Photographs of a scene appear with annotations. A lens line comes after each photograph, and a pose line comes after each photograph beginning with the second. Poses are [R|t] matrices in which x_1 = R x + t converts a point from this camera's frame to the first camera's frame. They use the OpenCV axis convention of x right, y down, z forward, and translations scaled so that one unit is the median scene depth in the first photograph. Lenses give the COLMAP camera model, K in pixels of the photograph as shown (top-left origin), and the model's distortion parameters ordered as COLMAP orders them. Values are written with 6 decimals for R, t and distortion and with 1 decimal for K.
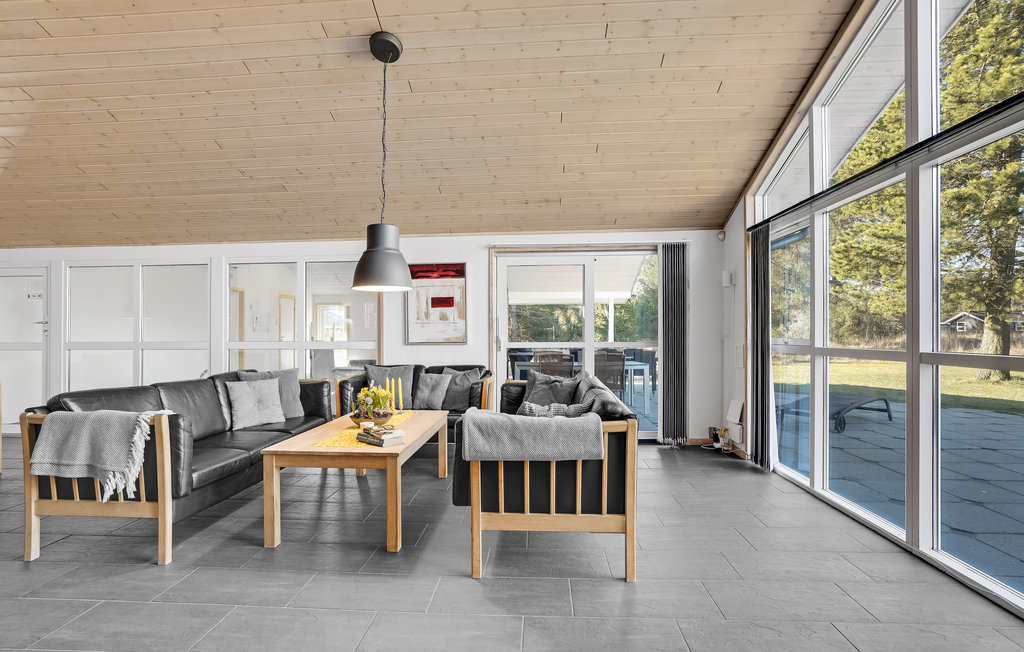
lens RADIAL K [[475.1, 0, 512.0], [0, 475.1, 326.0], [0, 0, 1]] dist [-0.002089, 0.000216]
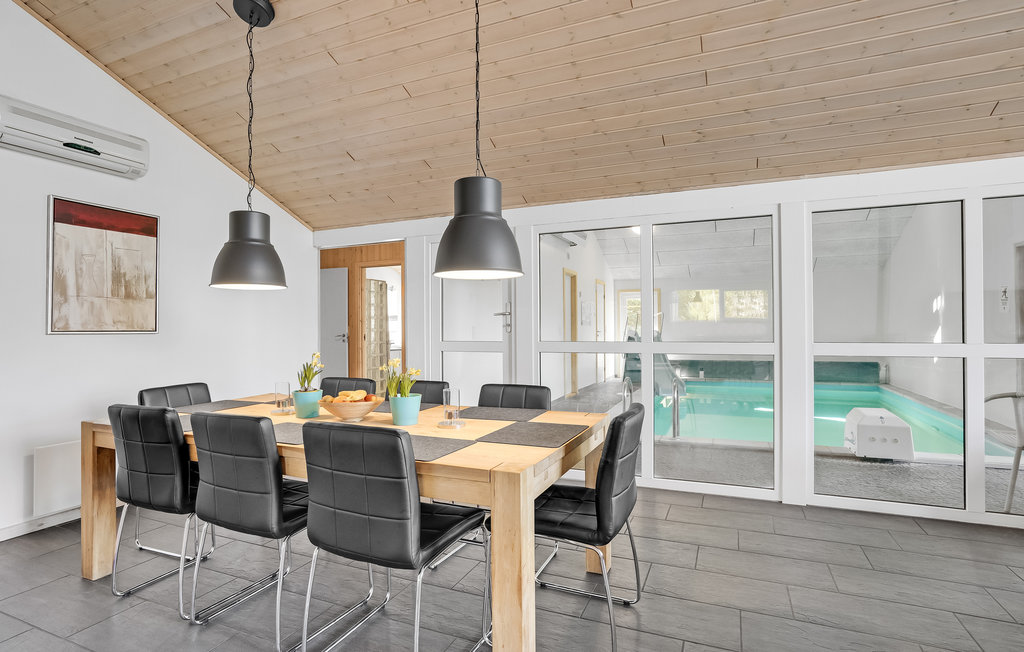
lens RADIAL K [[507.7, 0, 512.0], [0, 507.7, 326.0], [0, 0, 1]] dist [-0.015470, 0.000616]
pose [[0.953744, -0.006951, -0.300541, -1.150062], [0.011943, 0.999820, 0.014774, 0.000159], [0.300384, -0.017680, 0.953654, 0.410465]]
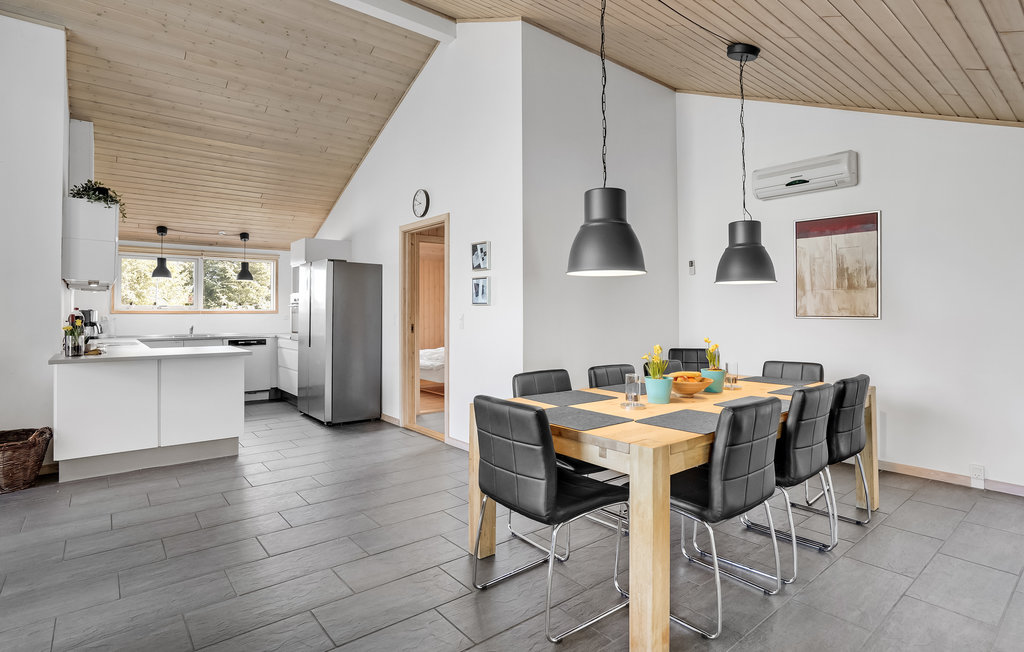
lens RADIAL K [[521.2, 0, 527.3], [0, 521.2, 304.8], [0, 0, 1]] dist [-0.058902, 0.025352]
pose [[-0.696873, -0.011785, -0.717098, -0.804351], [0.013217, 0.999484, -0.029270, 0.012754], [0.717073, -0.029875, -0.696358, 1.410910]]
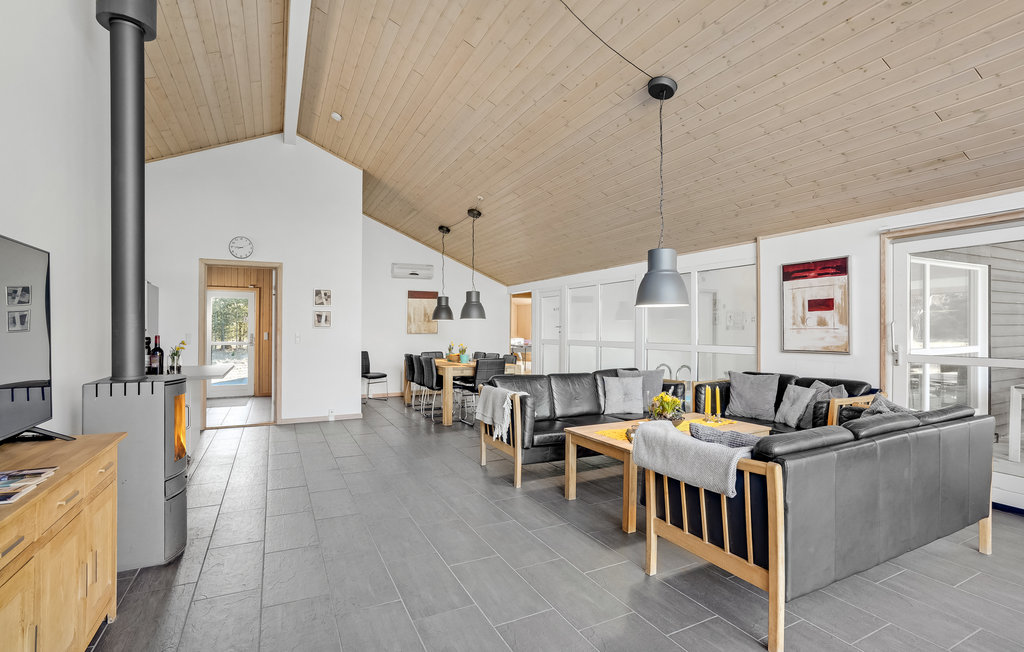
lens RADIAL K [[475.1, 0, 512.0], [0, 475.1, 326.0], [0, 0, 1]] dist [-0.002089, 0.000216]
pose [[0.542584, -0.004955, -0.839987, 0.336128], [0.014333, 0.999892, 0.003360, -0.027602], [0.839879, -0.013863, 0.542597, 0.067921]]
